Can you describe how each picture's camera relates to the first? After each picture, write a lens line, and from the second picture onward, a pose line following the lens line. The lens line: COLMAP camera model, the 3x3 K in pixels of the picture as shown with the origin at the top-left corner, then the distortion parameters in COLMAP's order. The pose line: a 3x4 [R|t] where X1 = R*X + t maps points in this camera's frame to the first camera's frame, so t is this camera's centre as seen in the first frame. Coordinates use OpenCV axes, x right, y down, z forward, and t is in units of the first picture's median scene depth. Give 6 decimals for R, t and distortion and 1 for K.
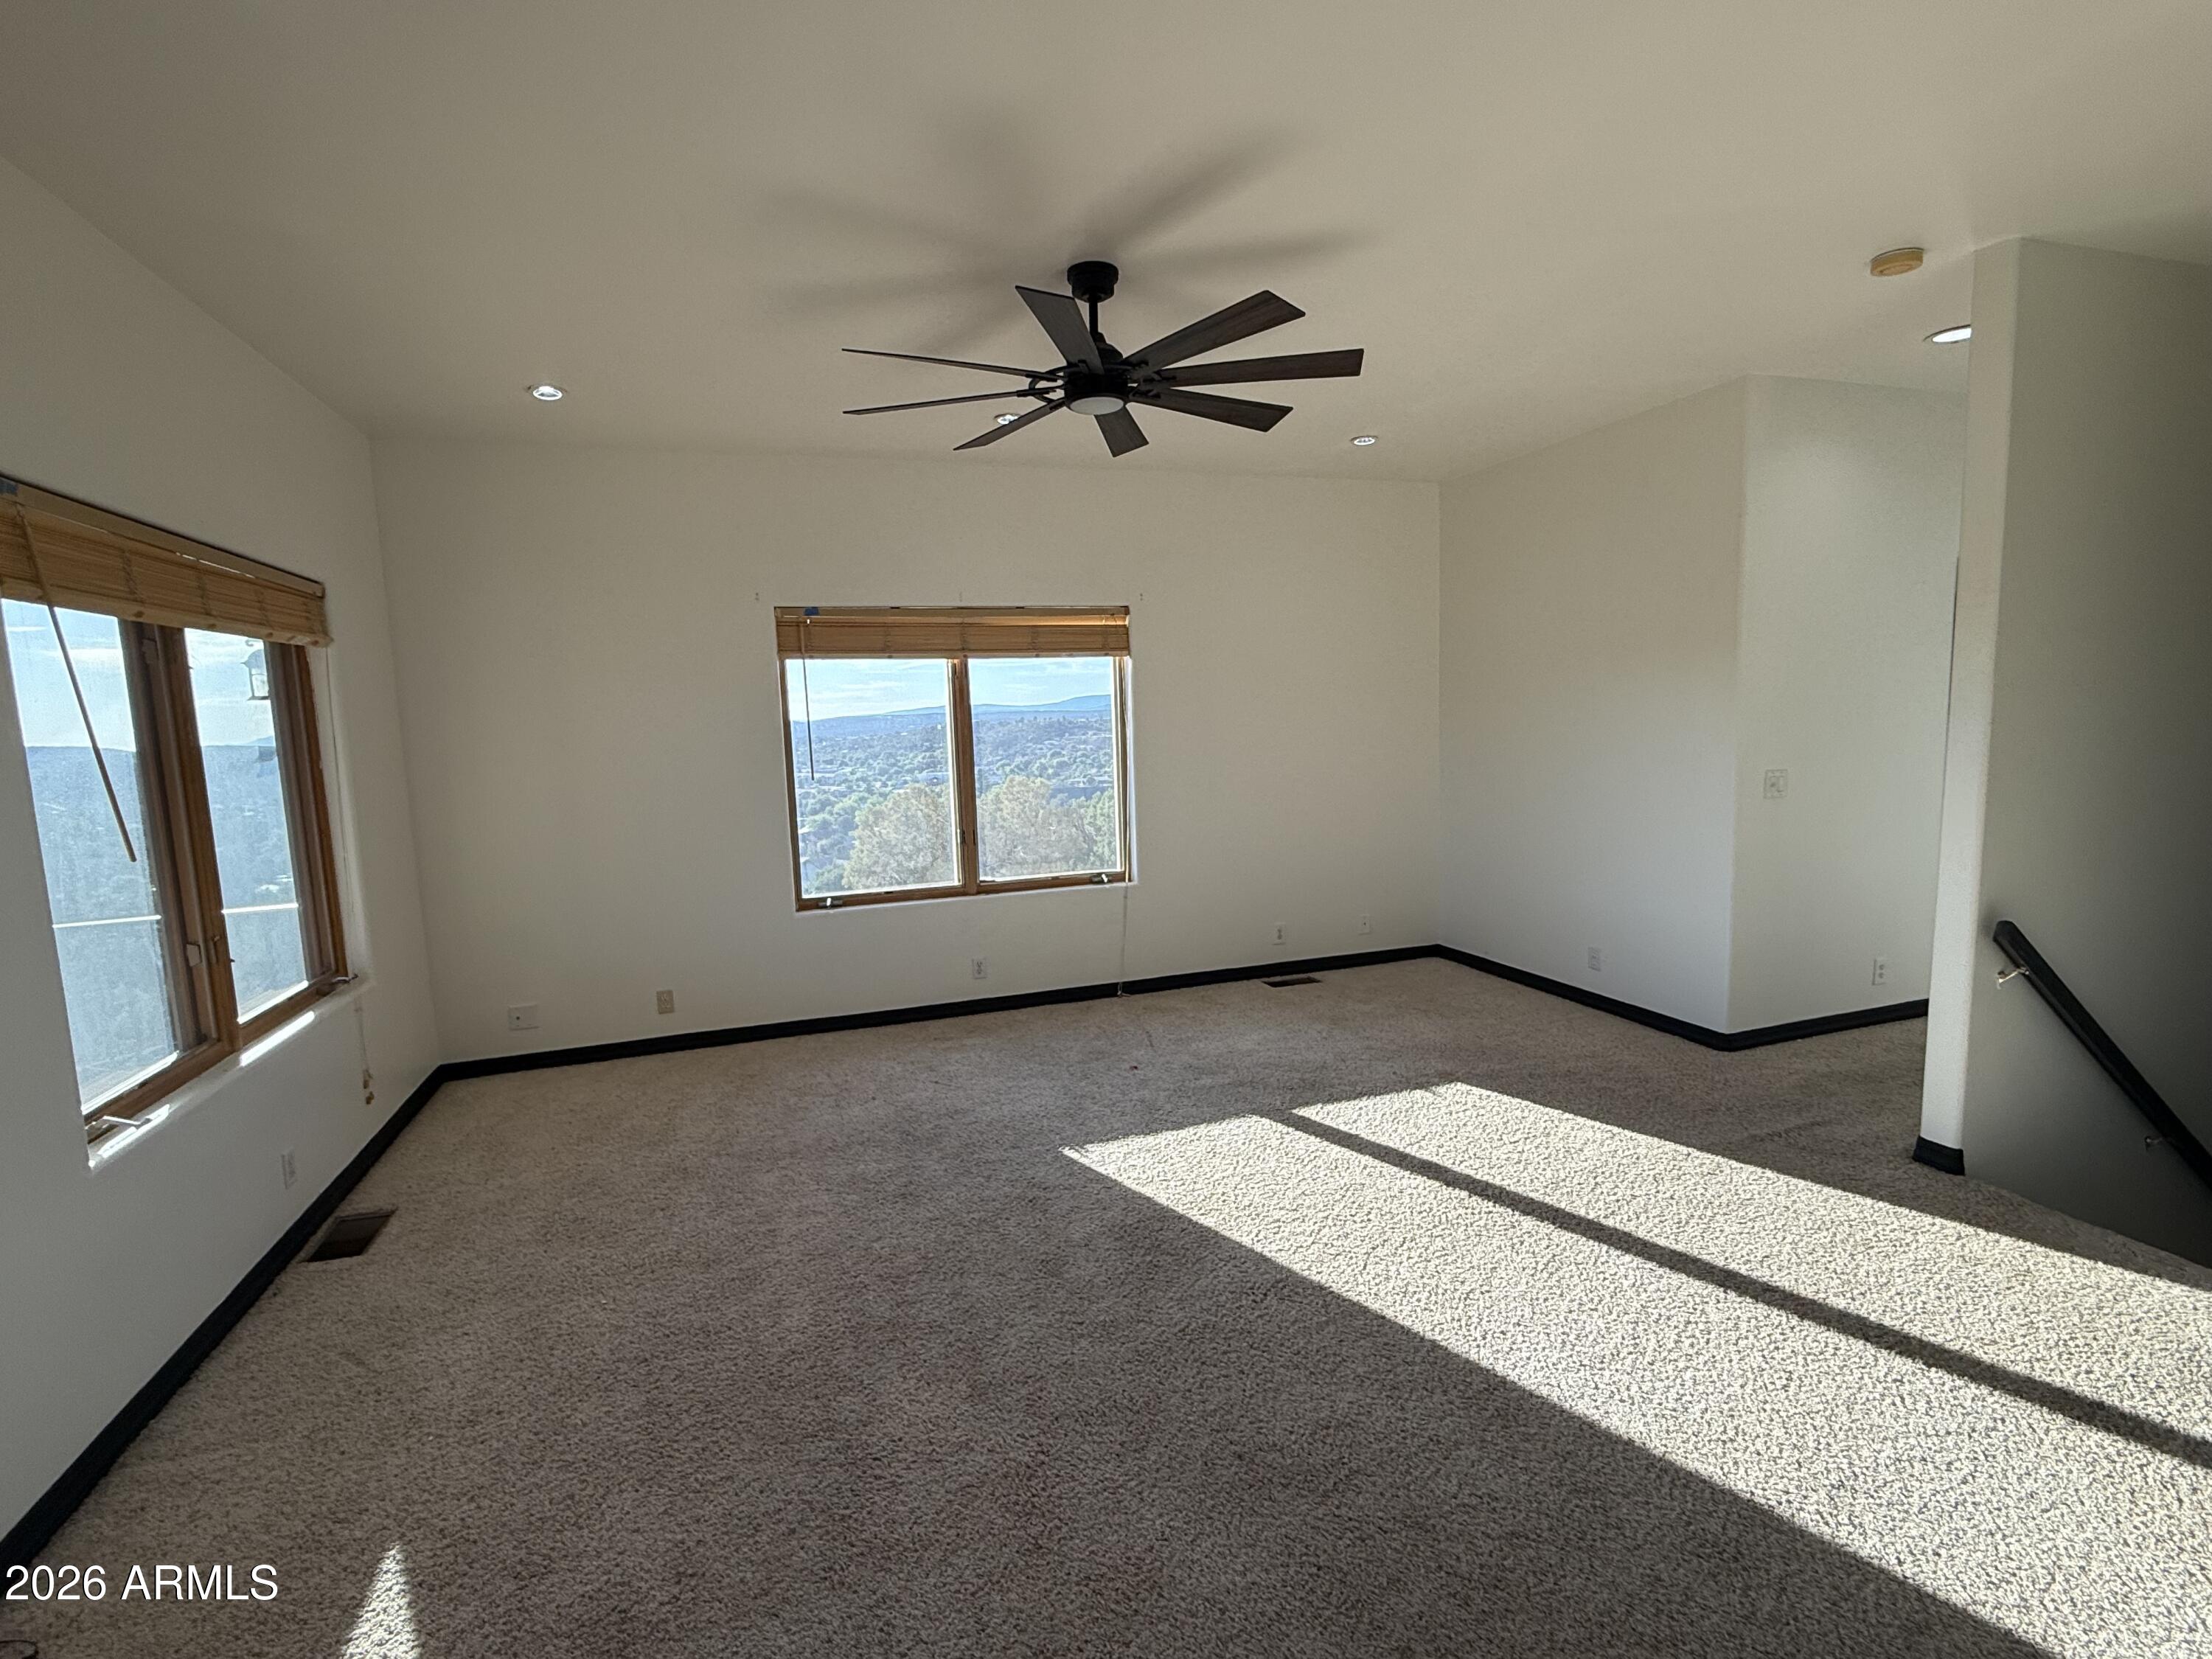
lens RADIAL K [[1037.9, 0, 1102.3], [0, 1037.9, 834.0], [0, 0, 1]] dist [0.000342, 0.000016]
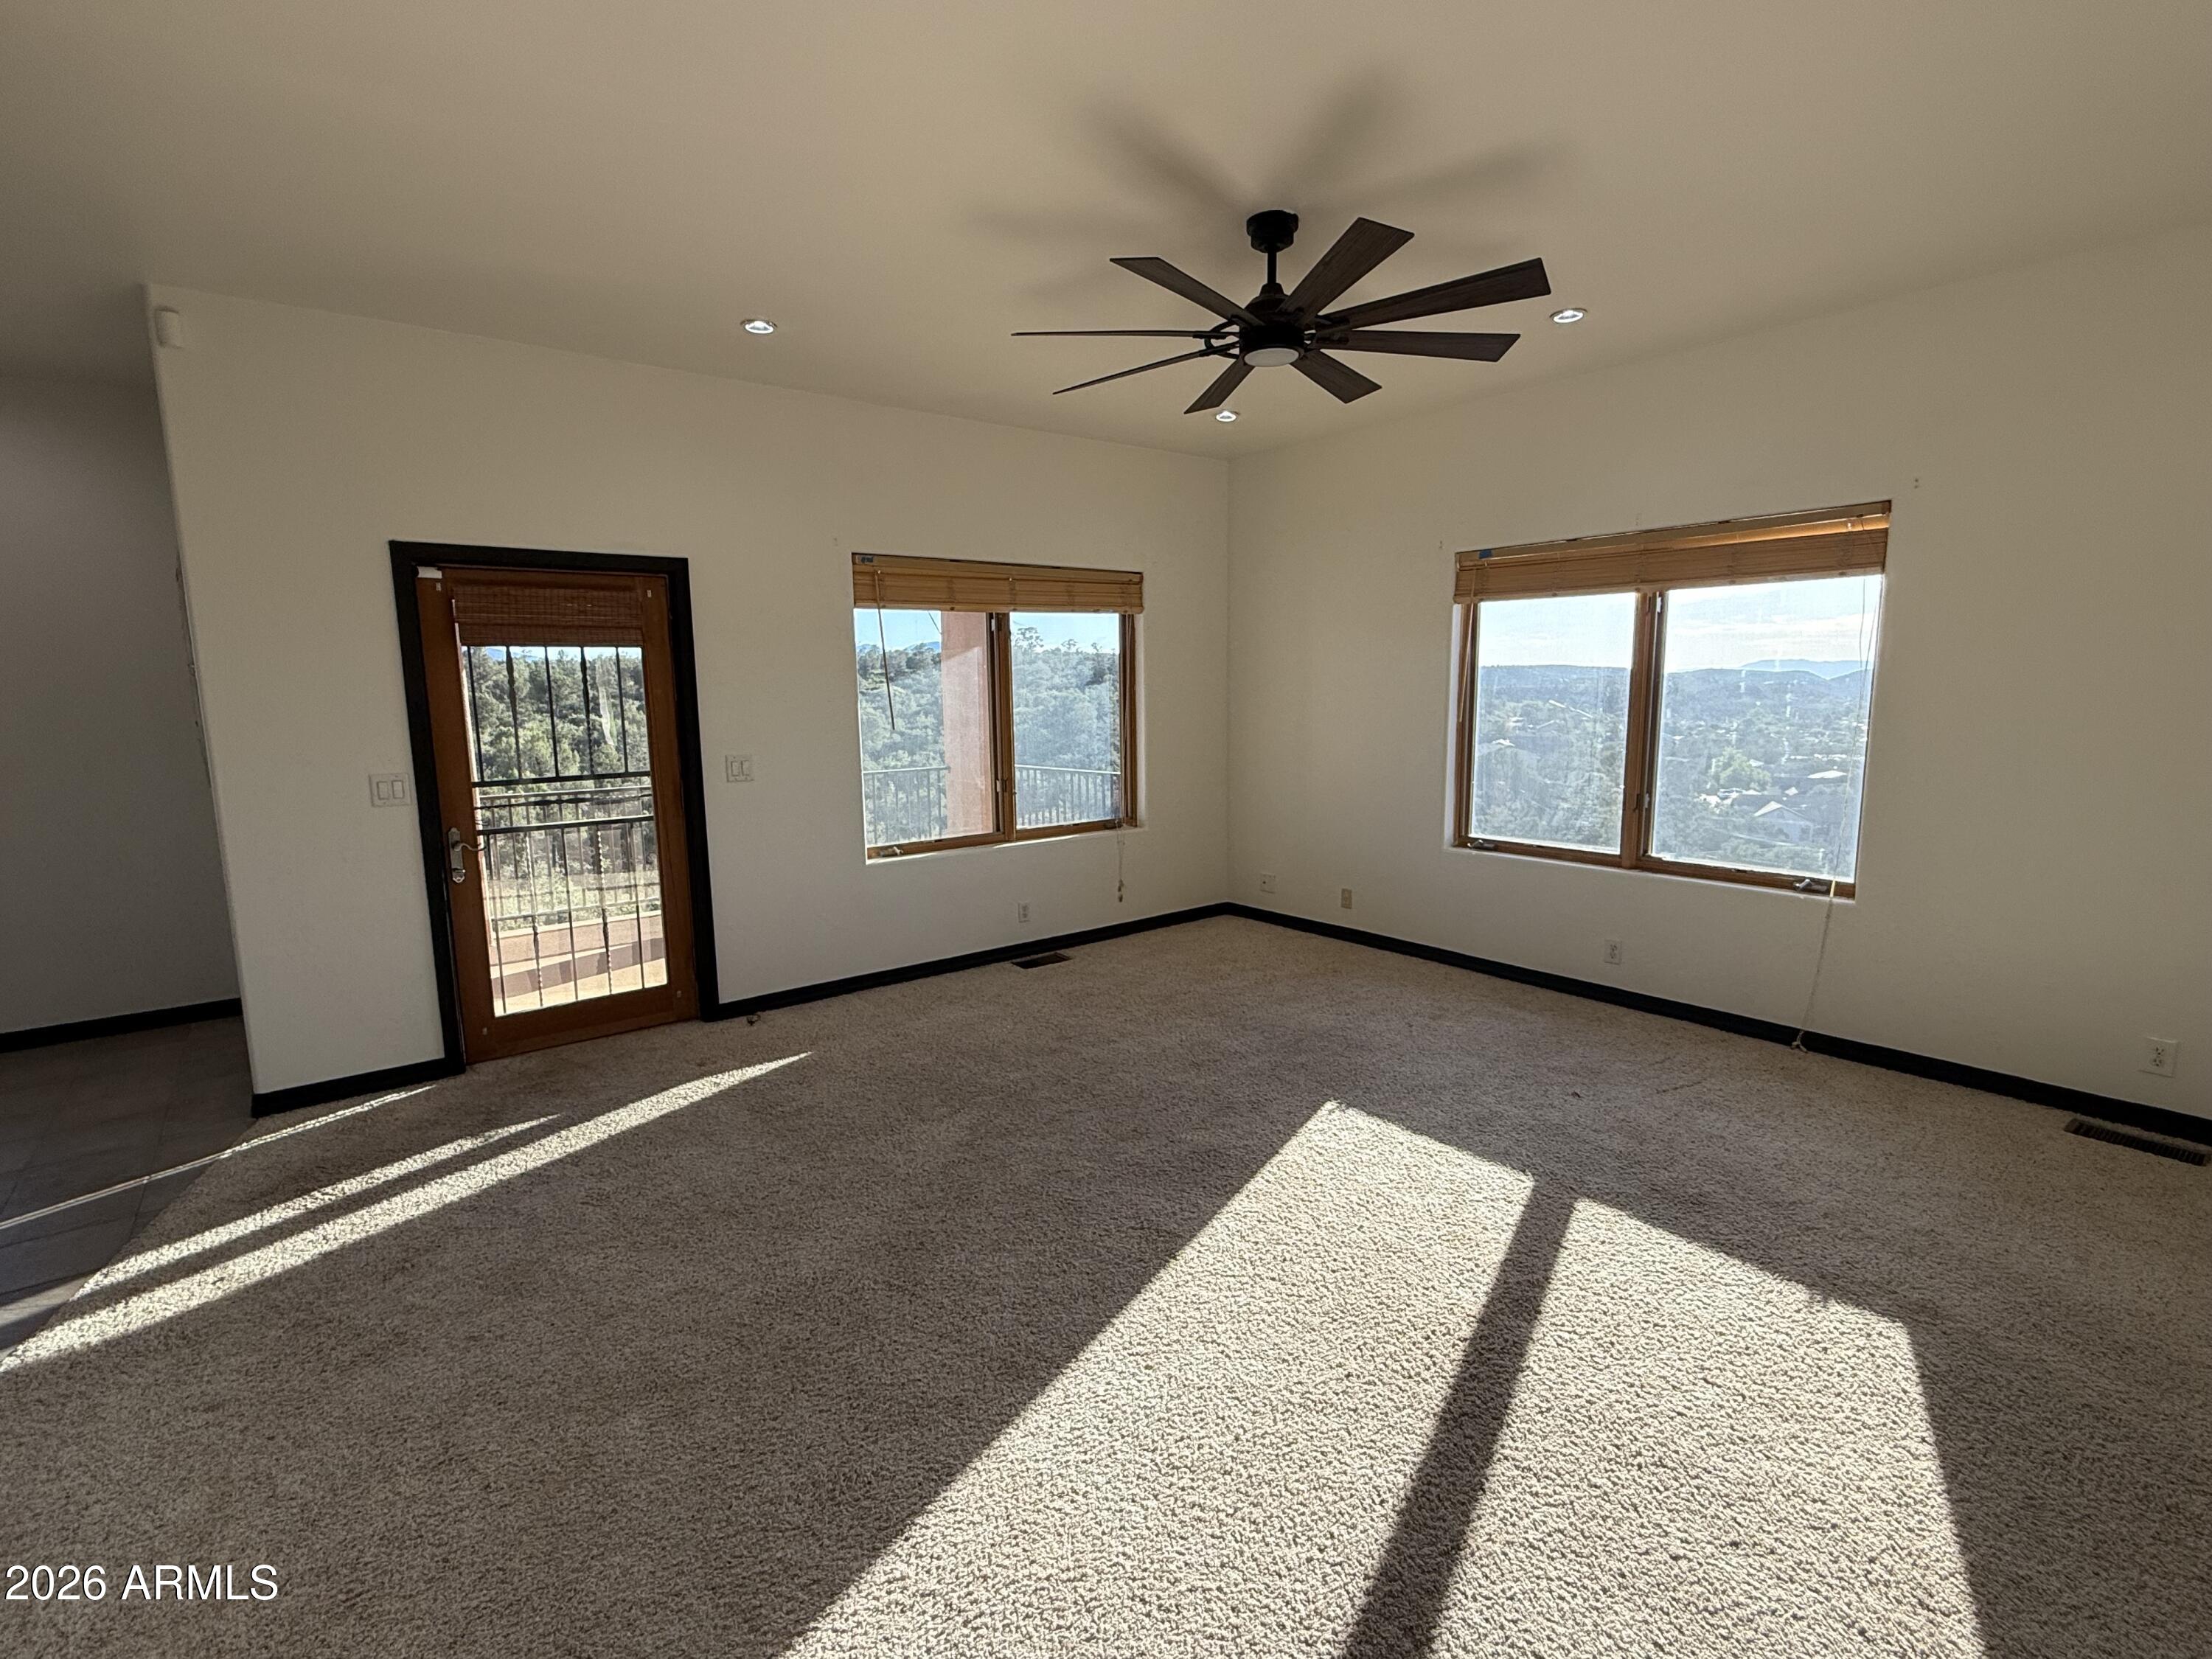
lens RADIAL K [[1037.9, 0, 1102.3], [0, 1037.9, 834.0], [0, 0, 1]] dist [0.000342, 0.000016]
pose [[0.328180, 0.168040, -0.929549, 0.693509], [-0.102757, 0.984561, 0.141706, -0.061728], [0.939010, 0.049012, 0.340380, 0.385657]]
